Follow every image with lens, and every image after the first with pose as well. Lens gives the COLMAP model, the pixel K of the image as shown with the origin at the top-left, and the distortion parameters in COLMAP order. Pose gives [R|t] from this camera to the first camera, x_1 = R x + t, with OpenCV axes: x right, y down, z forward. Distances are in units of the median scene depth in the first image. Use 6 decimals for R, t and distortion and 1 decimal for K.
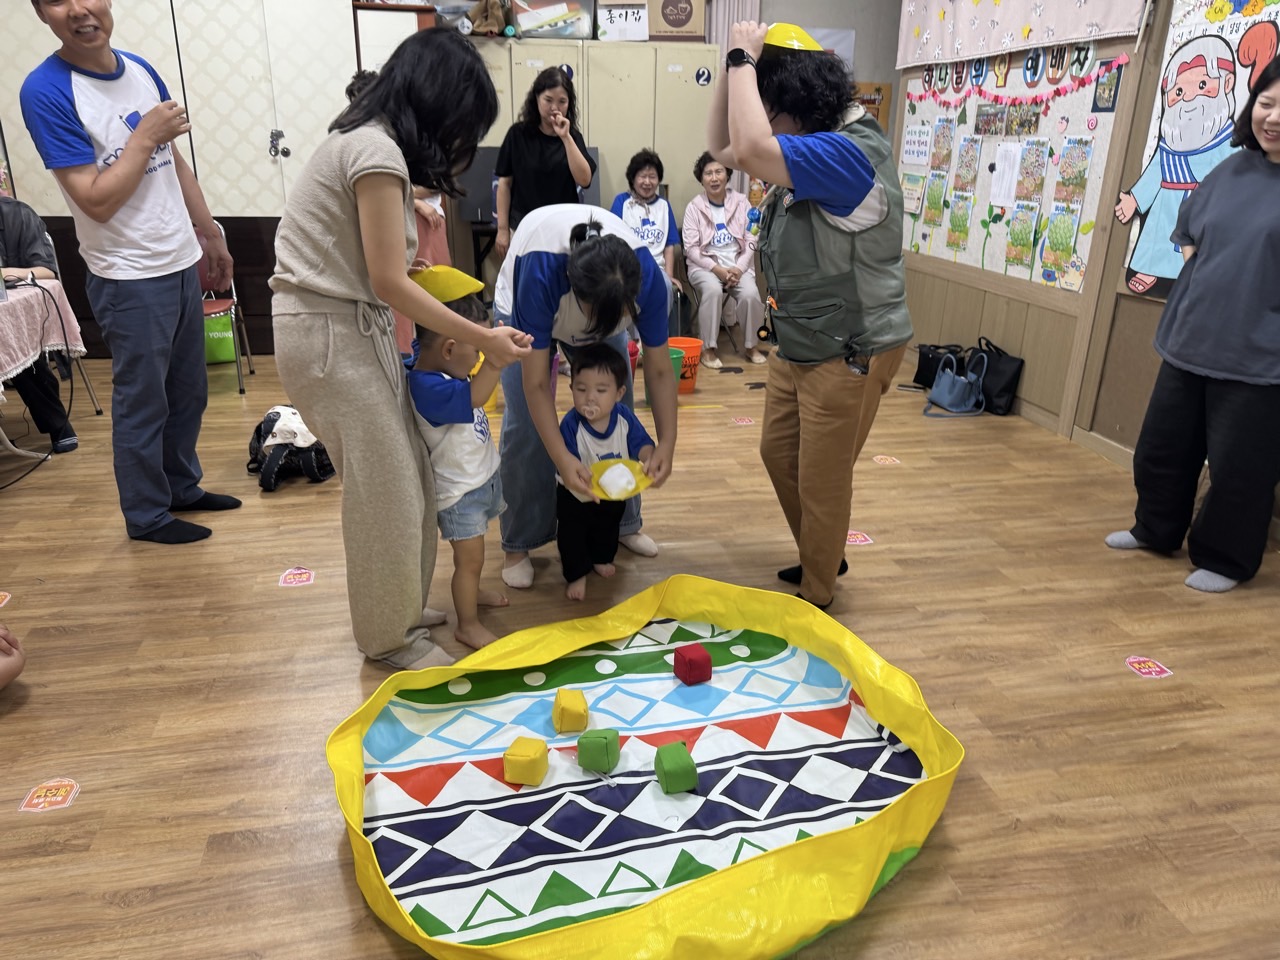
lens RADIAL K [[925.5, 0, 642.3], [0, 925.5, 459.5], [0, 0, 1]] dist [0.020390, -0.022315]
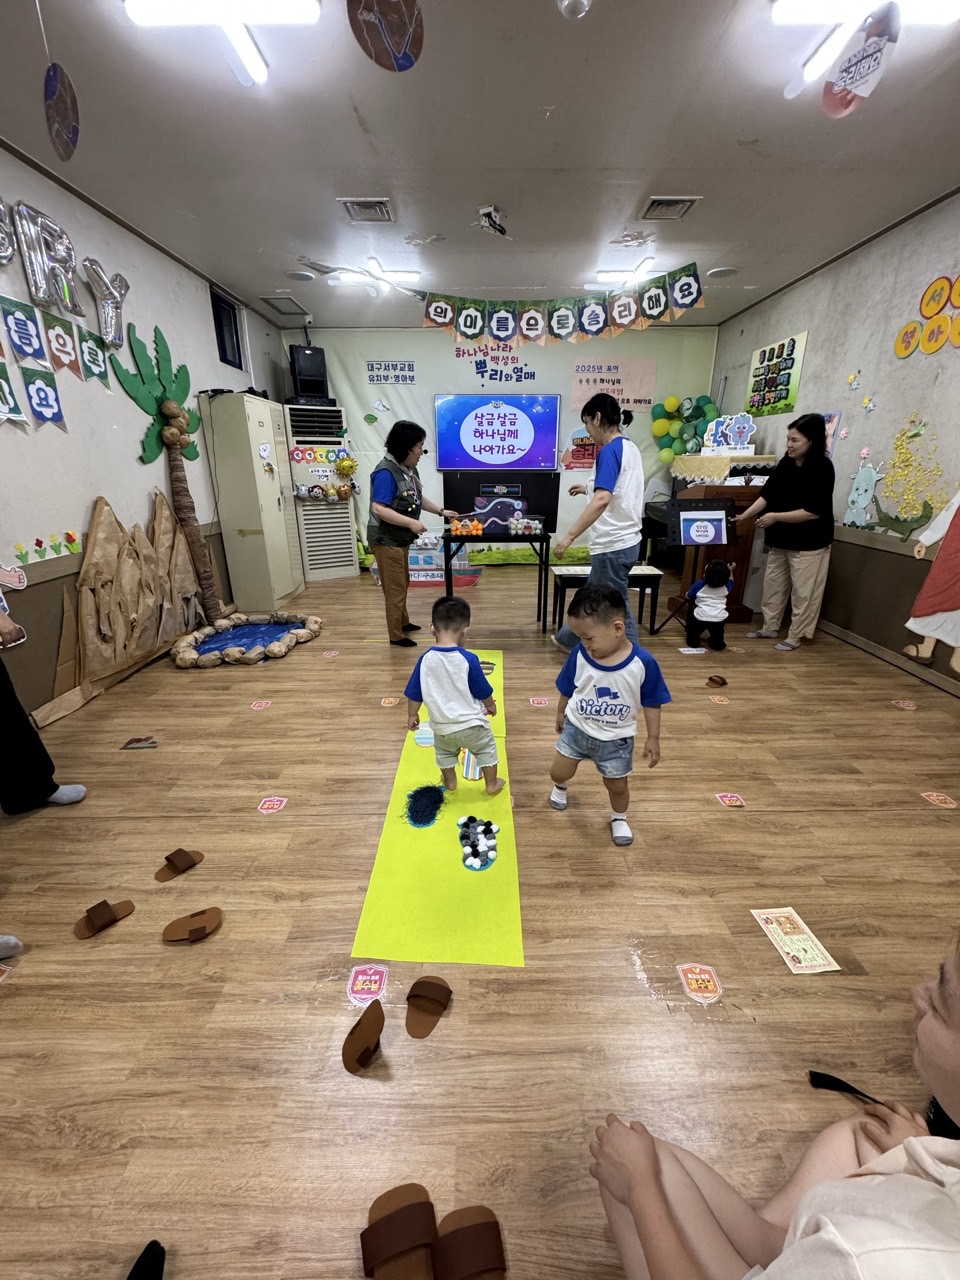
lens RADIAL K [[514.7, 0, 479.9], [0, 514.7, 637.5], [0, 0, 1]] dist [-0.002019, 0.000410]
pose [[-0.976478, -0.084644, 0.198310, -0.156687], [0.056767, 0.786358, 0.615157, -0.546791], [-0.208012, 0.611944, -0.763056, 1.558595]]
